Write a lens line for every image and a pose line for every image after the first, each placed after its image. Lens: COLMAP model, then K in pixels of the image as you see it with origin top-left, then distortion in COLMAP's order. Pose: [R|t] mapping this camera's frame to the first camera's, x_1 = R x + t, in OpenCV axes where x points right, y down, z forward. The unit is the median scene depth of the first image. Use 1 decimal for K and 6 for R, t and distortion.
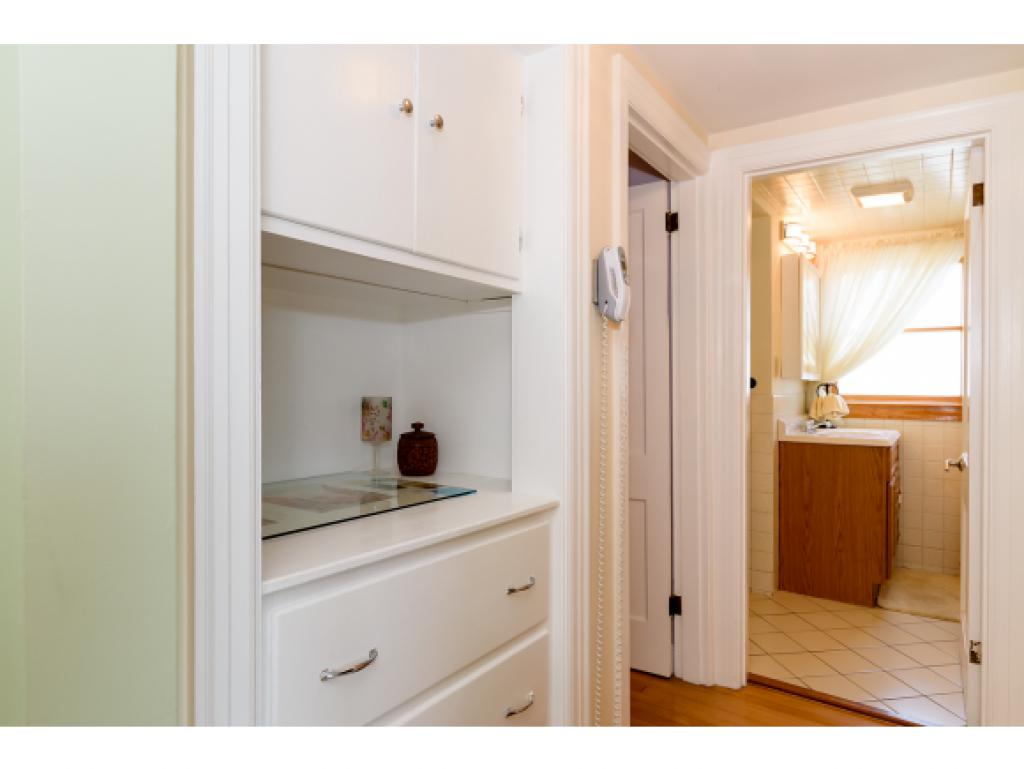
lens RADIAL K [[622.5, 0, 512.5], [0, 622.5, 393.5], [0, 0, 1]] dist [0.000882, -0.001159]
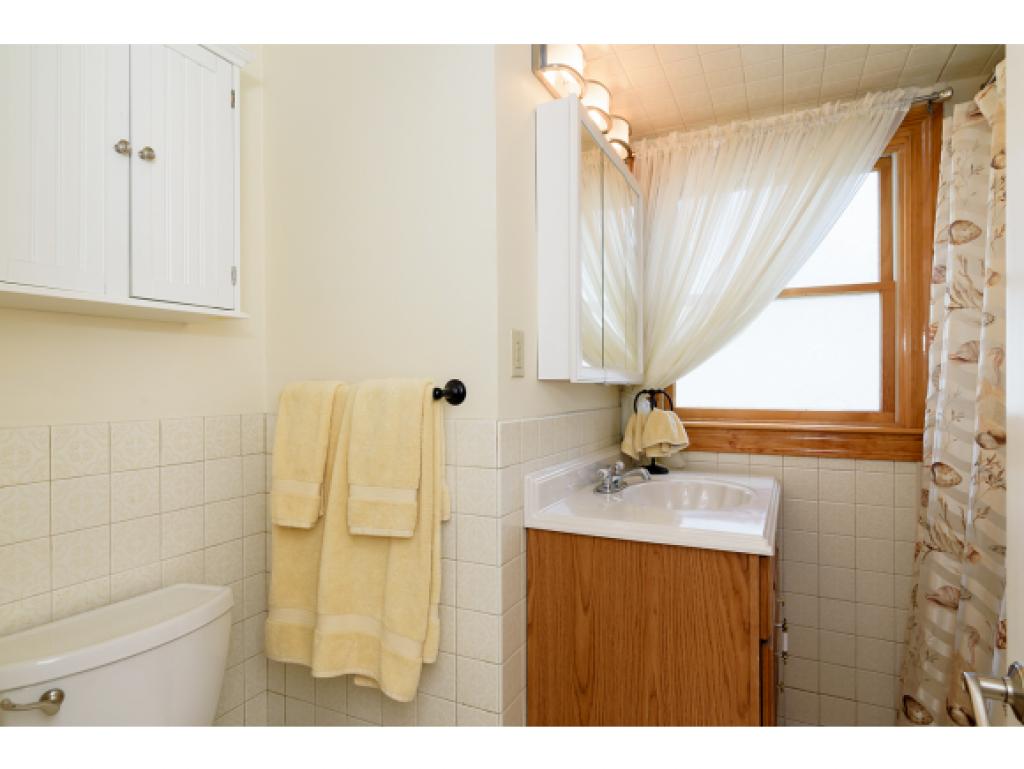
lens RADIAL K [[610.4, 0, 513.2], [0, 610.4, 385.9], [0, 0, 1]] dist [0.010824, 0.001756]
pose [[0.985112, -0.002533, 0.171894, 0.300253], [0.004792, 0.999908, -0.012727, -0.012890], [-0.171846, 0.013361, 0.985033, 0.506981]]
